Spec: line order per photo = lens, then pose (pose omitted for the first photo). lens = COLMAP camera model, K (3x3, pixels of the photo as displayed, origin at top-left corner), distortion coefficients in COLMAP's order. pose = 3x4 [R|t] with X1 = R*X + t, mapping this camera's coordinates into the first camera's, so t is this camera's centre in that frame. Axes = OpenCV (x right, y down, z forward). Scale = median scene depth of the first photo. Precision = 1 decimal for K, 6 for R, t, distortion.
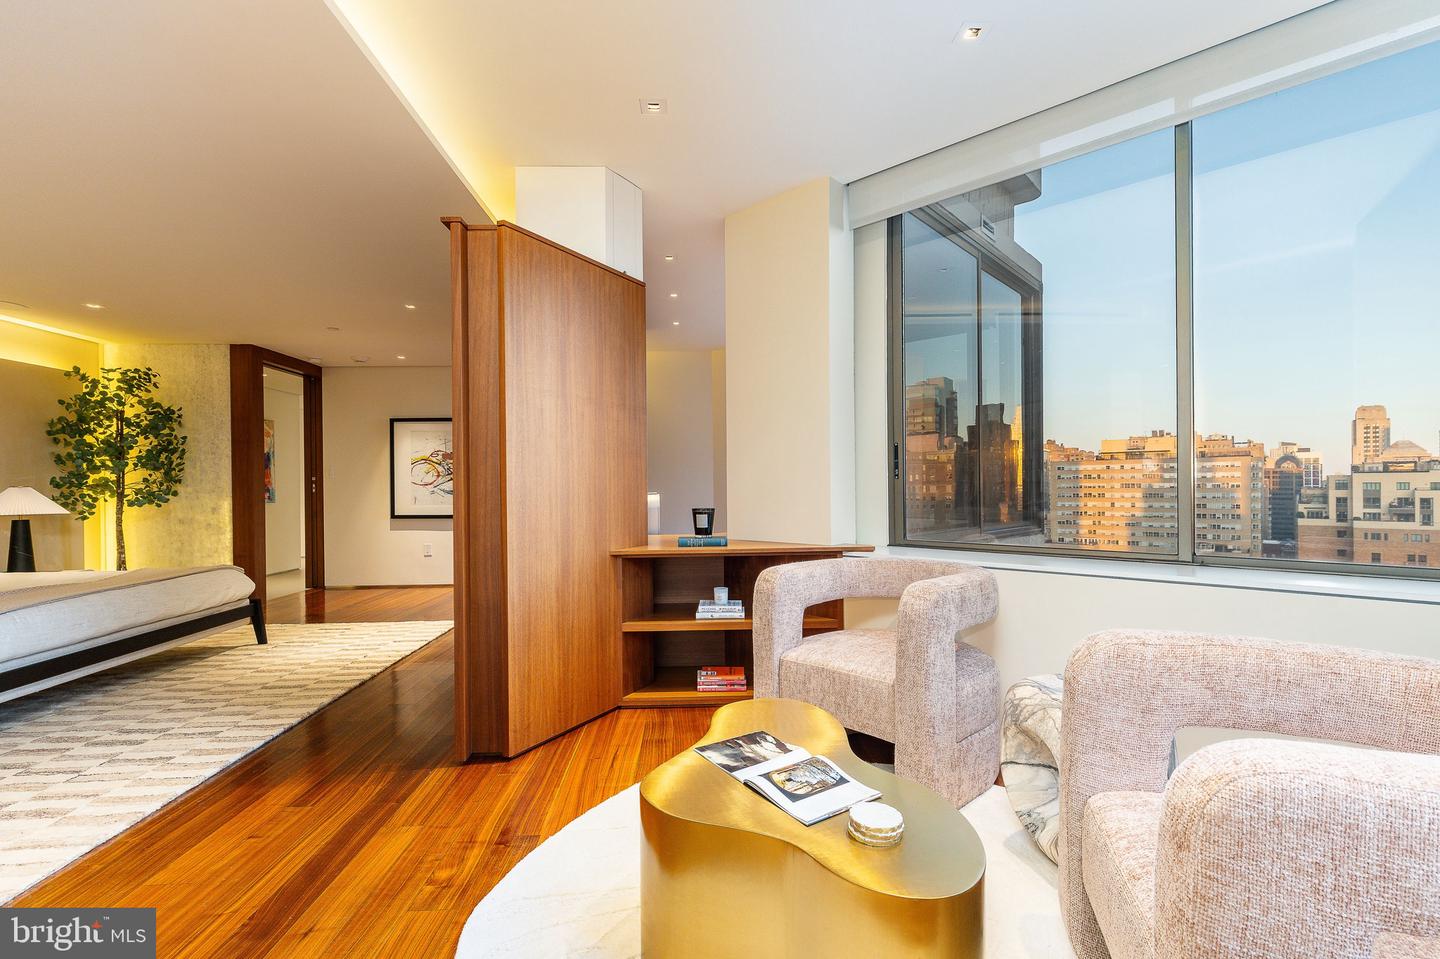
lens RADIAL K [[647.0, 0, 712.5], [0, 647.0, 487.5], [0, 0, 1]] dist [0.007640, -0.001359]
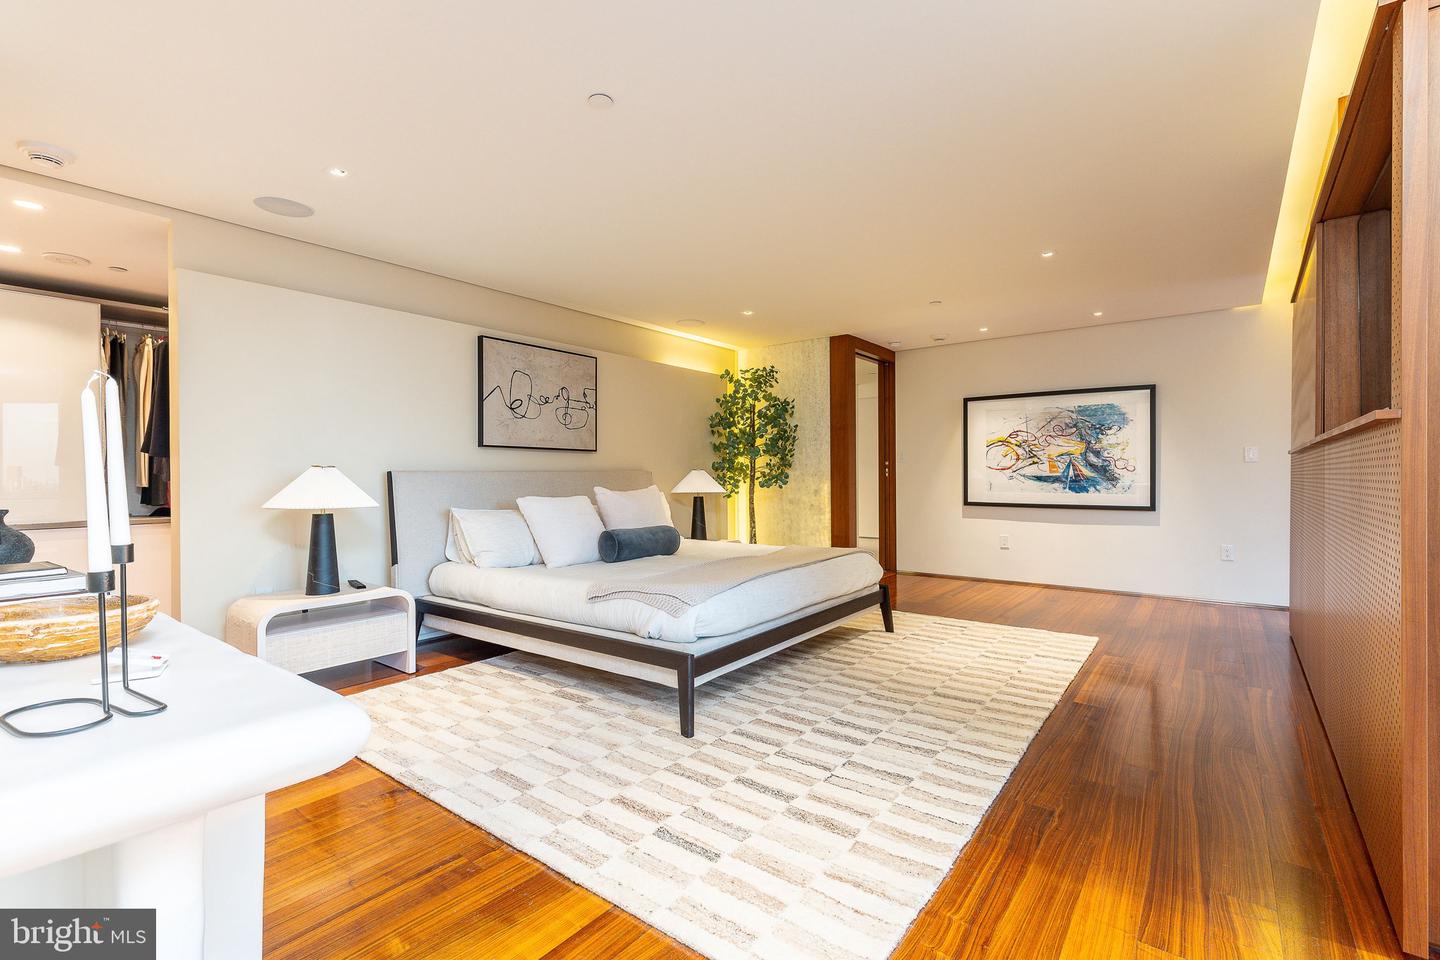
lens RADIAL K [[647.0, 0, 716.2], [0, 647.0, 471.5], [0, 0, 1]] dist [0.007640, -0.001359]
pose [[0.761275, 0.002397, -0.648425, -0.213920], [-0.005099, 0.999984, -0.002290, 0.004072], [0.648410, 0.005050, 0.761275, 0.078266]]
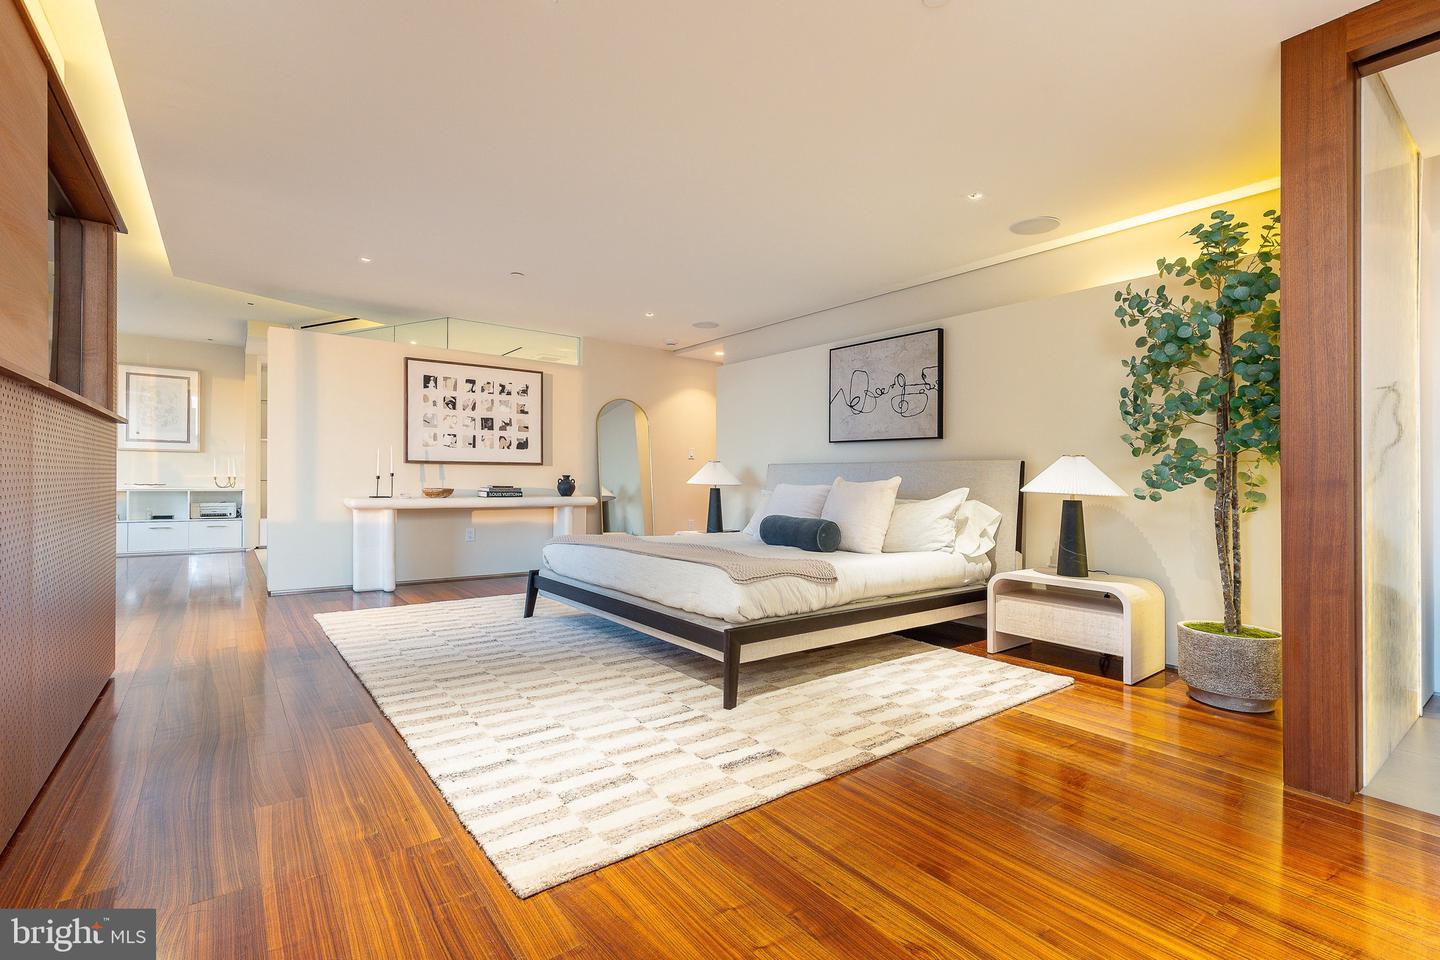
lens RADIAL K [[647.0, 0, 726.8], [0, 647.0, 481.1], [0, 0, 1]] dist [0.007640, -0.001359]
pose [[-0.815030, 0.001238, -0.579417, -0.277059], [-0.006934, 0.999905, 0.011891, 0.019021], [0.579377, 0.013709, -0.814945, 1.190201]]
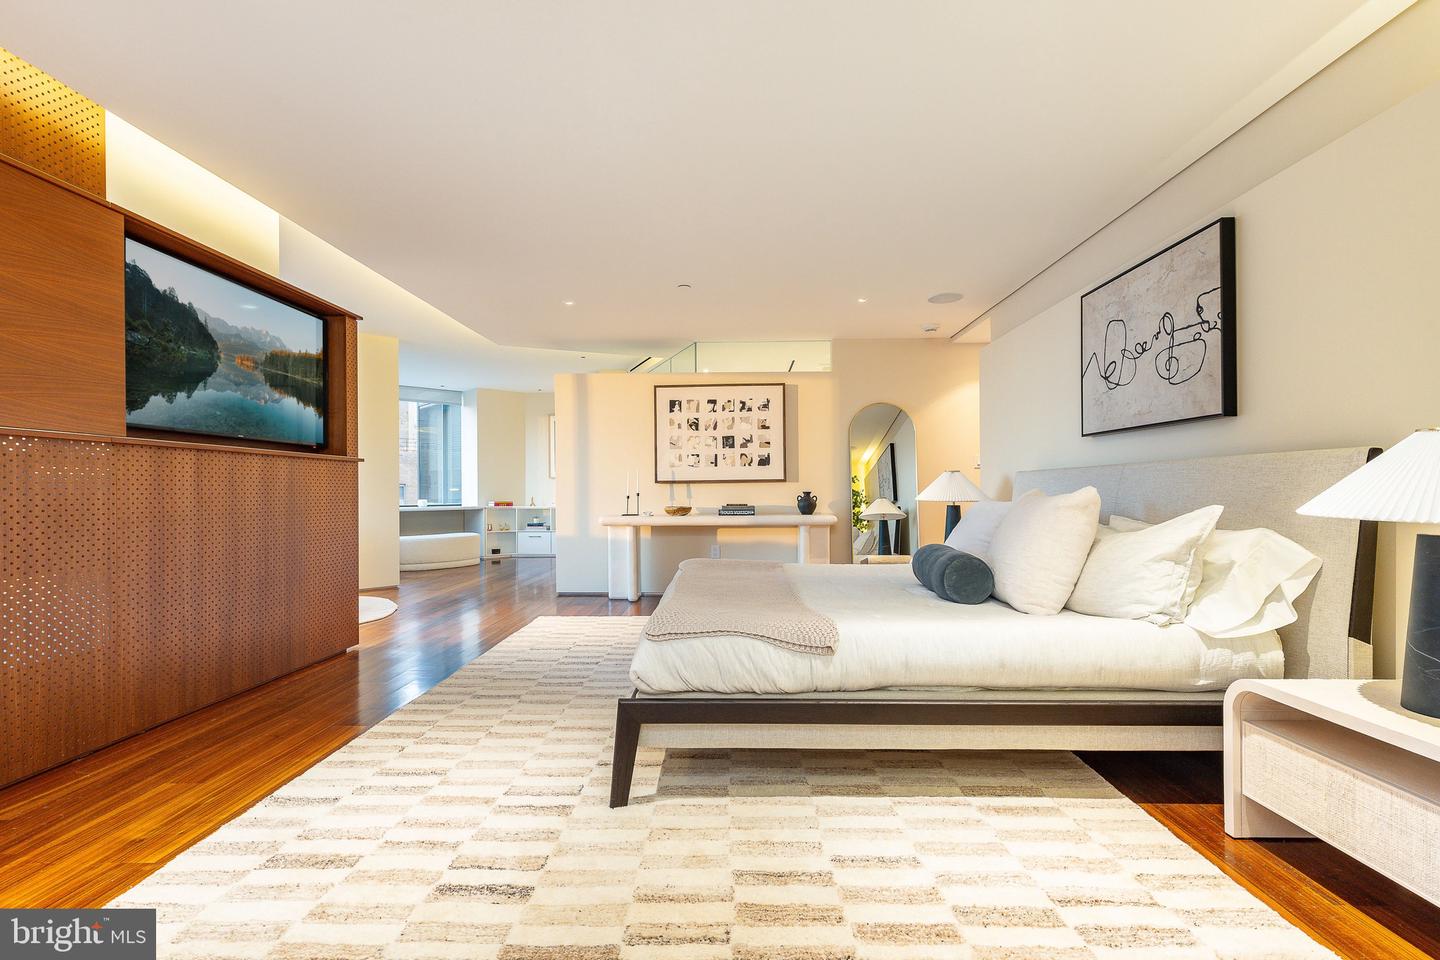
lens RADIAL K [[647.0, 0, 727.9], [0, 647.0, 493.8], [0, 0, 1]] dist [0.007640, -0.001359]
pose [[-0.998184, 0.016222, 0.058007, -0.640995], [0.016578, 0.999847, 0.005656, 0.019550], [-0.057906, 0.006607, -0.998300, 1.155871]]
